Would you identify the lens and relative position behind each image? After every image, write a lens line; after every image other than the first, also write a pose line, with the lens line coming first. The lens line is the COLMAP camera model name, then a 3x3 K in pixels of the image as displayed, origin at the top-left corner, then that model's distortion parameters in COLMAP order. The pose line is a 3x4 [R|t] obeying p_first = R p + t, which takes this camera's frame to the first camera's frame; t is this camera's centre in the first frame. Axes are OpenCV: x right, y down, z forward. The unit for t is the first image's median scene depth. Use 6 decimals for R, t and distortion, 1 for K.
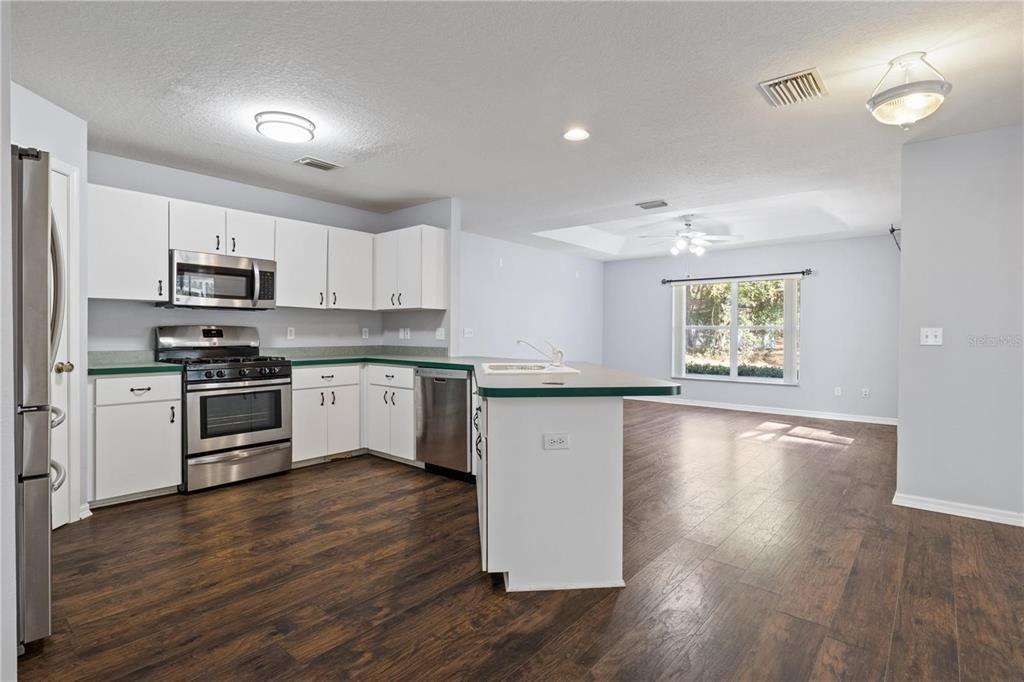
lens RADIAL K [[509.8, 0, 510.2], [0, 509.8, 336.0], [0, 0, 1]] dist [-0.007090, 0.000005]
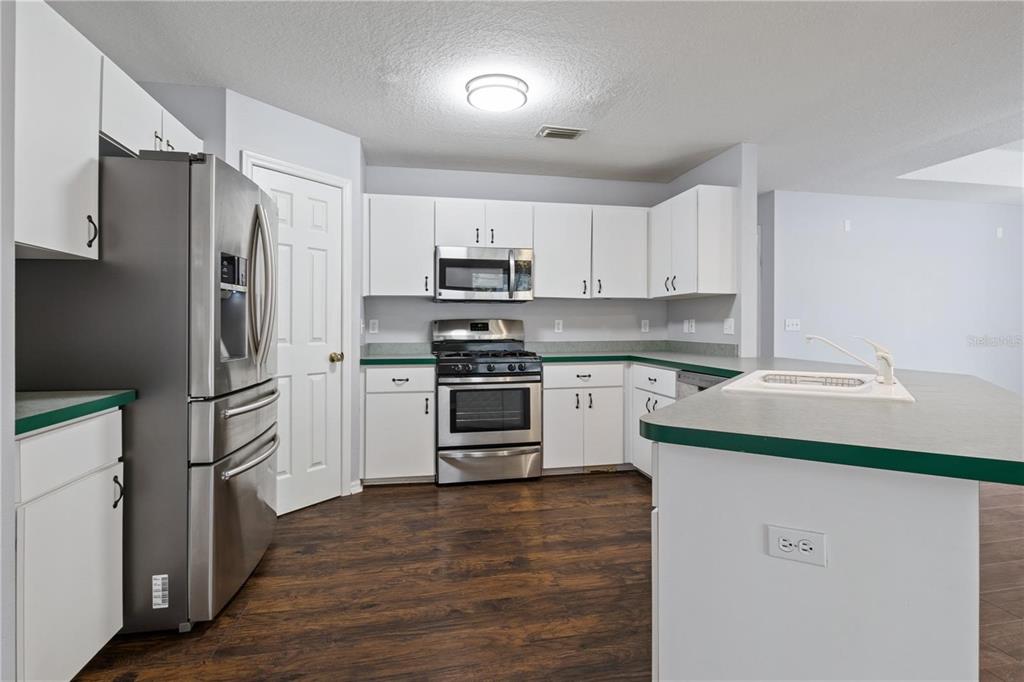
lens RADIAL K [[509.8, 0, 528.2], [0, 509.8, 323.3], [0, 0, 1]] dist [-0.007090, 0.000005]
pose [[0.786878, -0.007297, -0.617066, 0.130696], [0.000751, 0.999941, -0.010867, -0.001052], [0.617109, 0.008088, 0.786836, 0.309931]]
